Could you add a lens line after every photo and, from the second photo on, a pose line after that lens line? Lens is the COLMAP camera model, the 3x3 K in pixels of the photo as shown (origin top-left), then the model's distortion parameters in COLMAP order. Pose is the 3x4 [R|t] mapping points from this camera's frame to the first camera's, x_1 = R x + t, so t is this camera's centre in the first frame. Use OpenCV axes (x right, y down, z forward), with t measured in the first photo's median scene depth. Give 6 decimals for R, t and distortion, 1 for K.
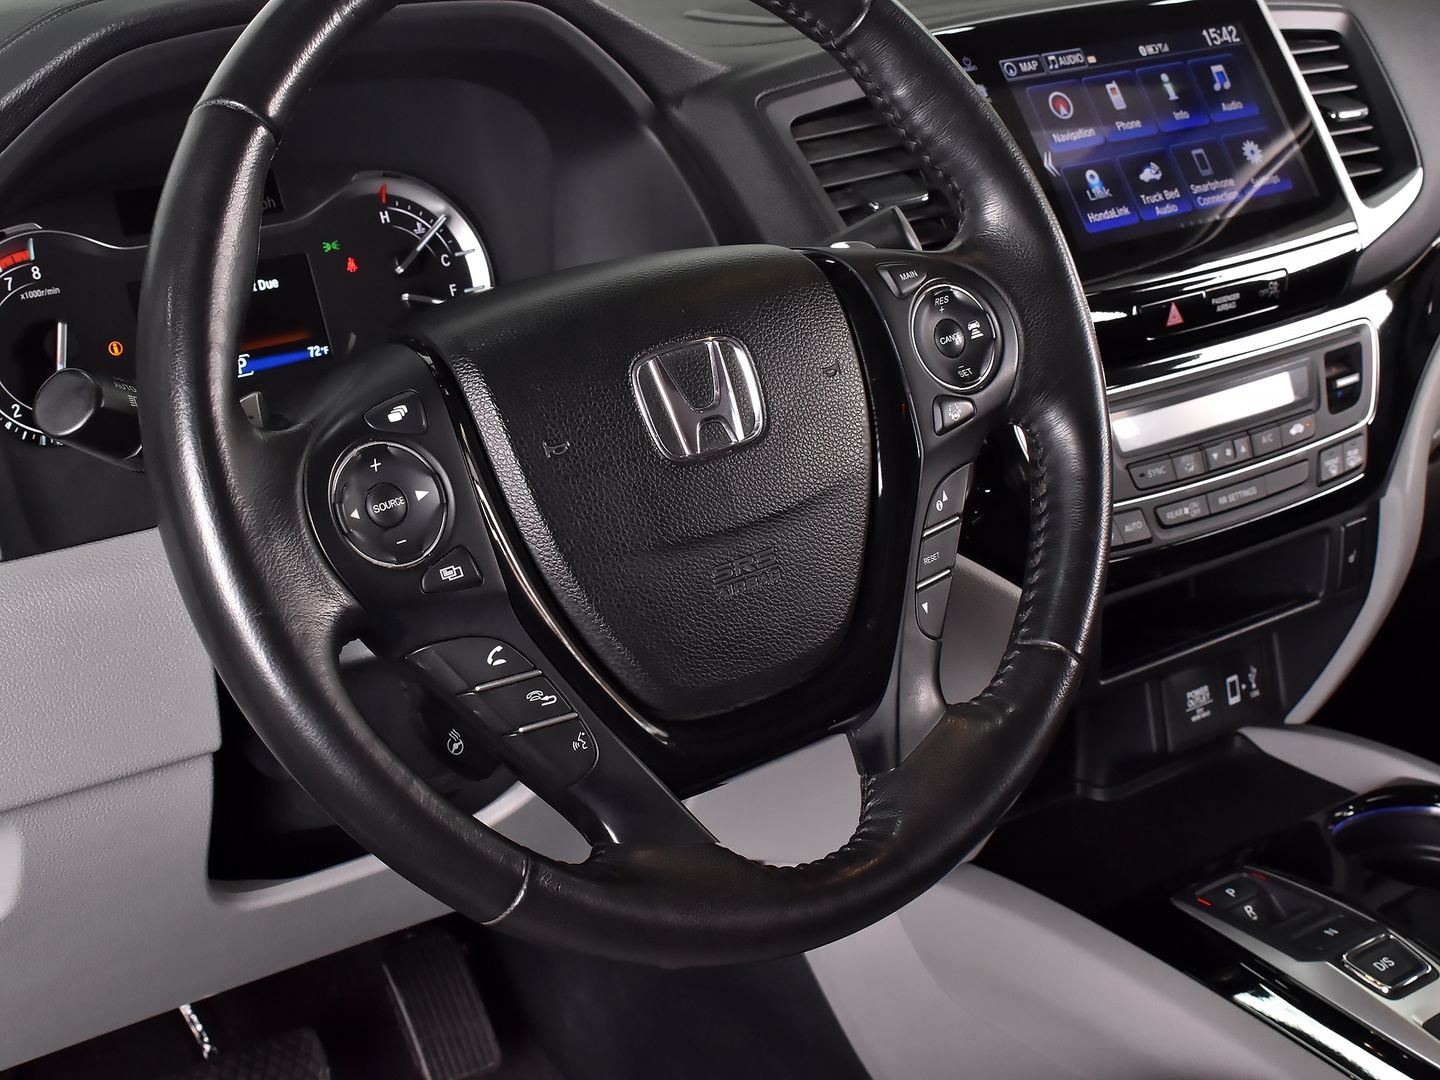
lens RADIAL K [[2125.2, 0, 720.0], [0, 2125.2, 540.0], [0, 0, 1]] dist [-0.034588, -0.046685]
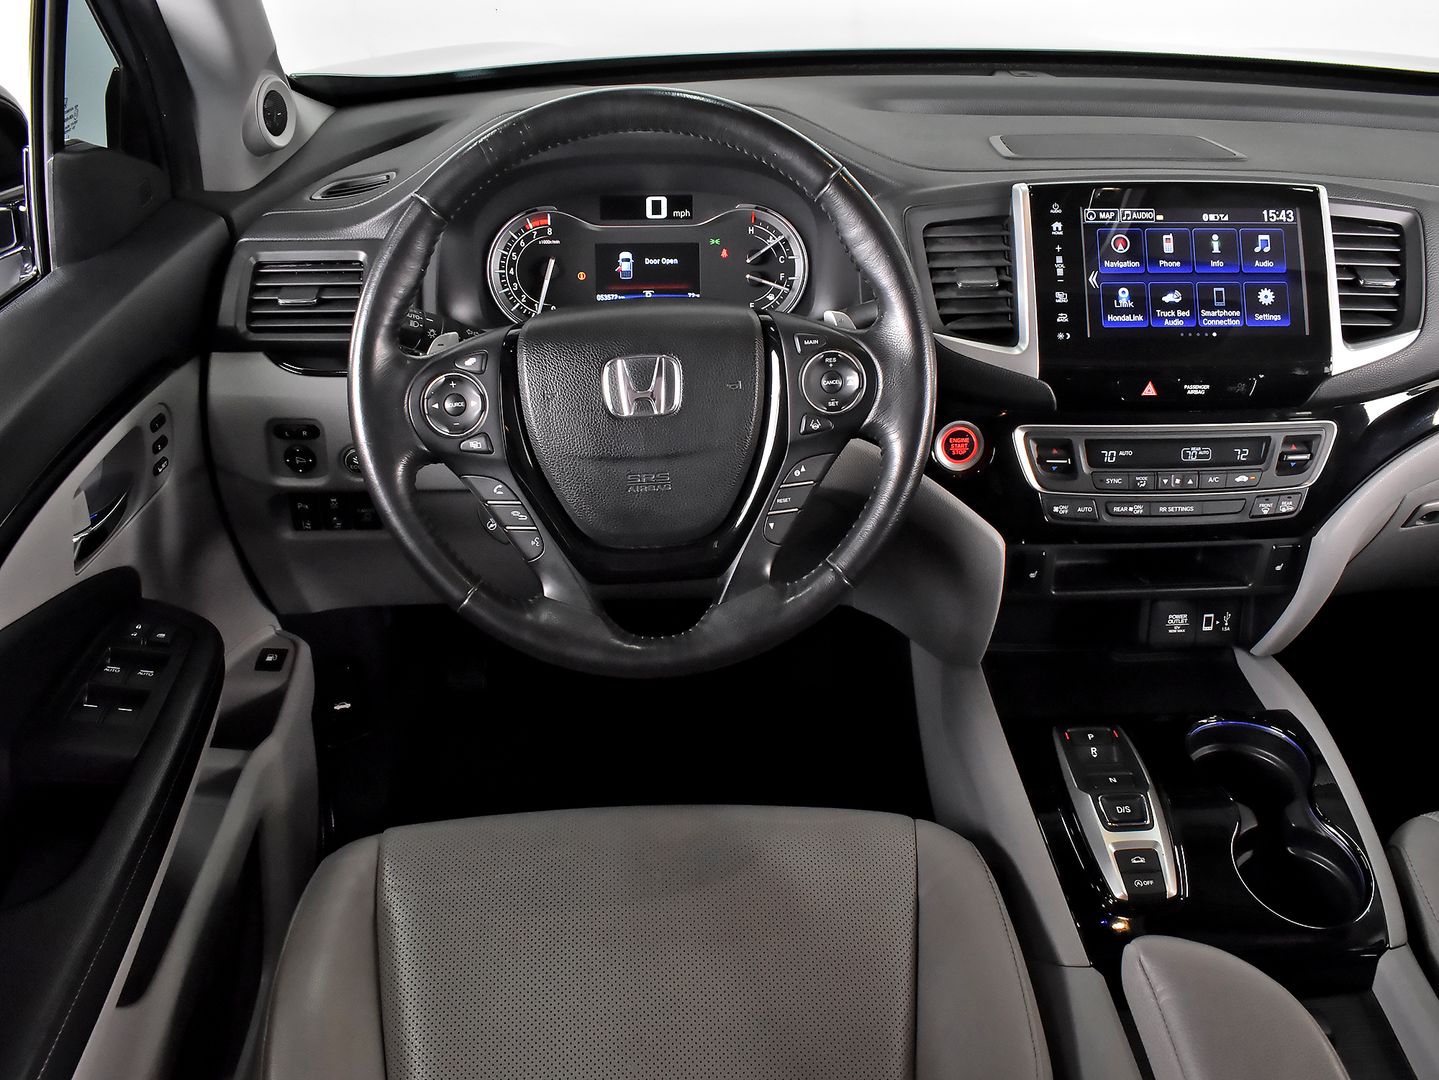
lens RADIAL K [[1209.9, 0, 719.5], [0, 1209.9, 540.0], [0, 0, 1]] dist [-0.093407, 0.003099]
pose [[0.851074, 0.298094, -0.432219, 0.342987], [-0.223712, 0.950619, 0.215119, -0.113596], [0.475001, -0.086390, 0.875735, 0.052544]]
